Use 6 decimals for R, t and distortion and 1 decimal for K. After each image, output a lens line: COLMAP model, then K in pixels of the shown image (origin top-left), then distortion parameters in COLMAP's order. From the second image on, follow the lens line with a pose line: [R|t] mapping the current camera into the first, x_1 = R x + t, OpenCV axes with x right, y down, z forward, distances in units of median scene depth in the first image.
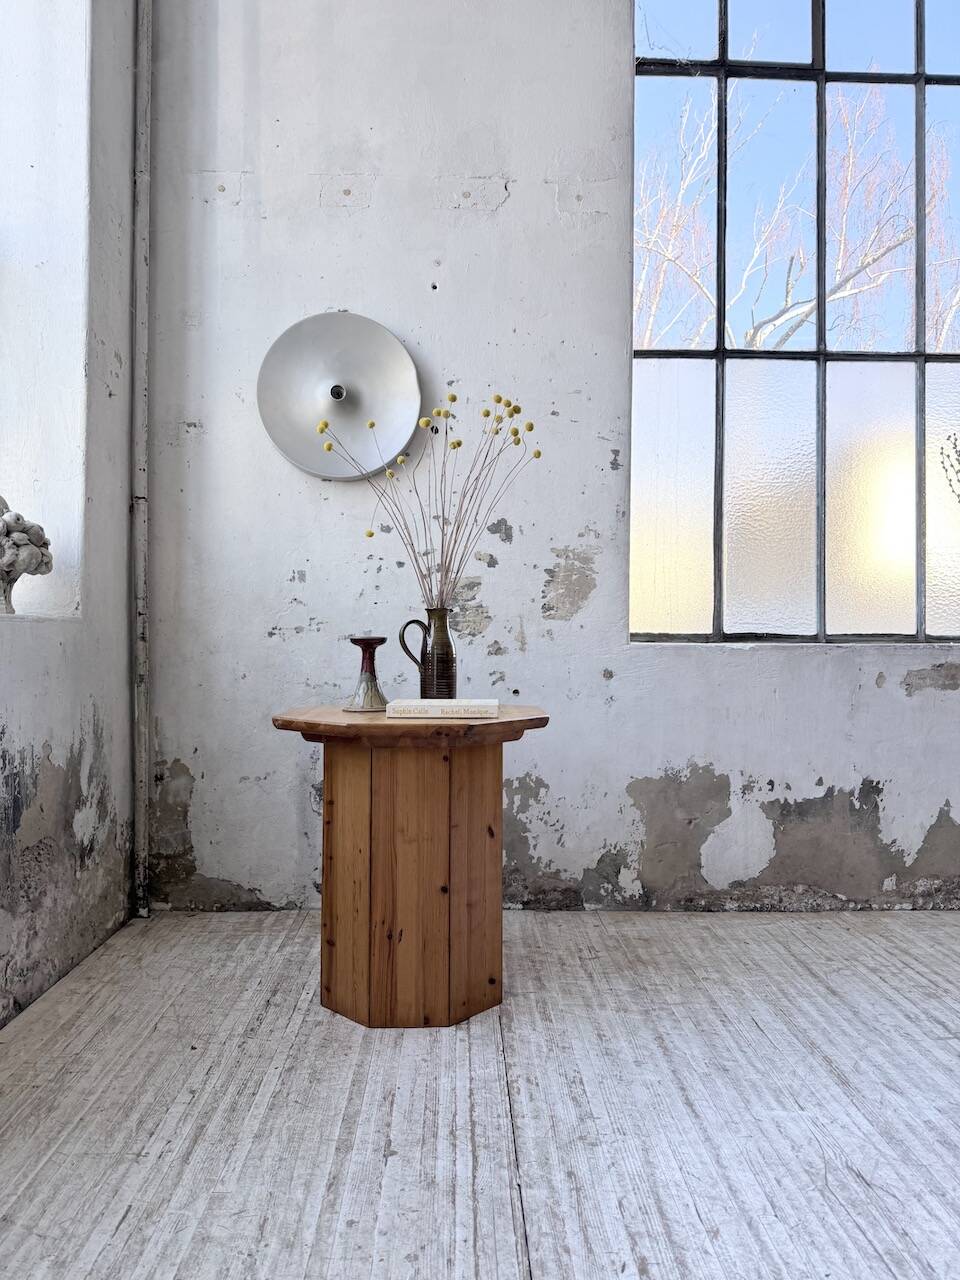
lens RADIAL K [[894.2, 0, 486.4], [0, 894.2, 640.7], [0, 0, 1]] dist [0.115256, -0.214175]
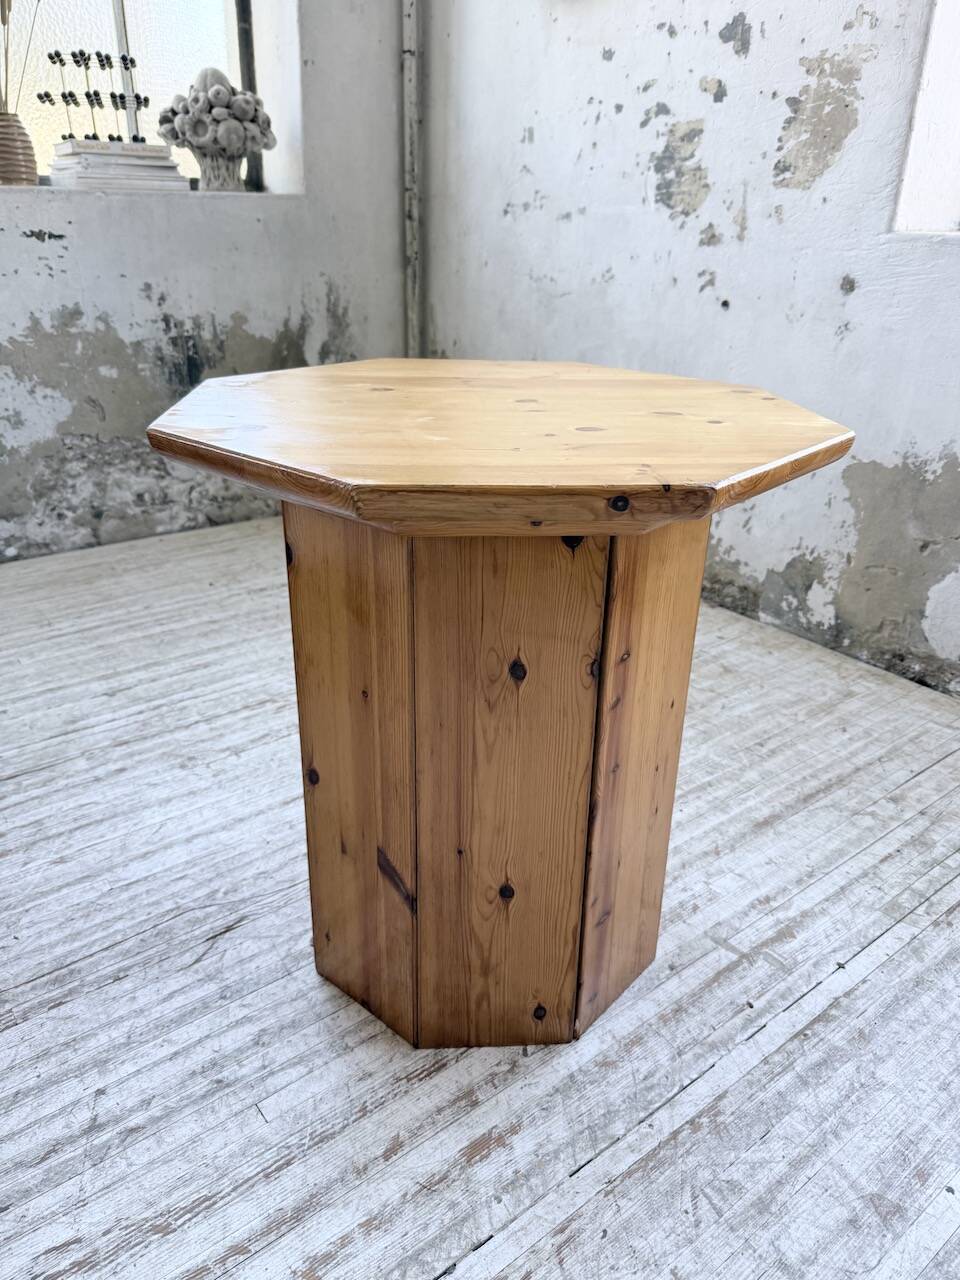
lens RADIAL K [[922.6, 0, 486.5], [0, 922.6, 641.3], [0, 0, 1]] dist [-0.009063, -0.004467]
pose [[0.592176, 0.340392, -0.730384, 0.557588], [-0.013239, 0.910386, 0.413548, 0.002461], [0.805700, -0.235224, 0.543616, 0.412875]]
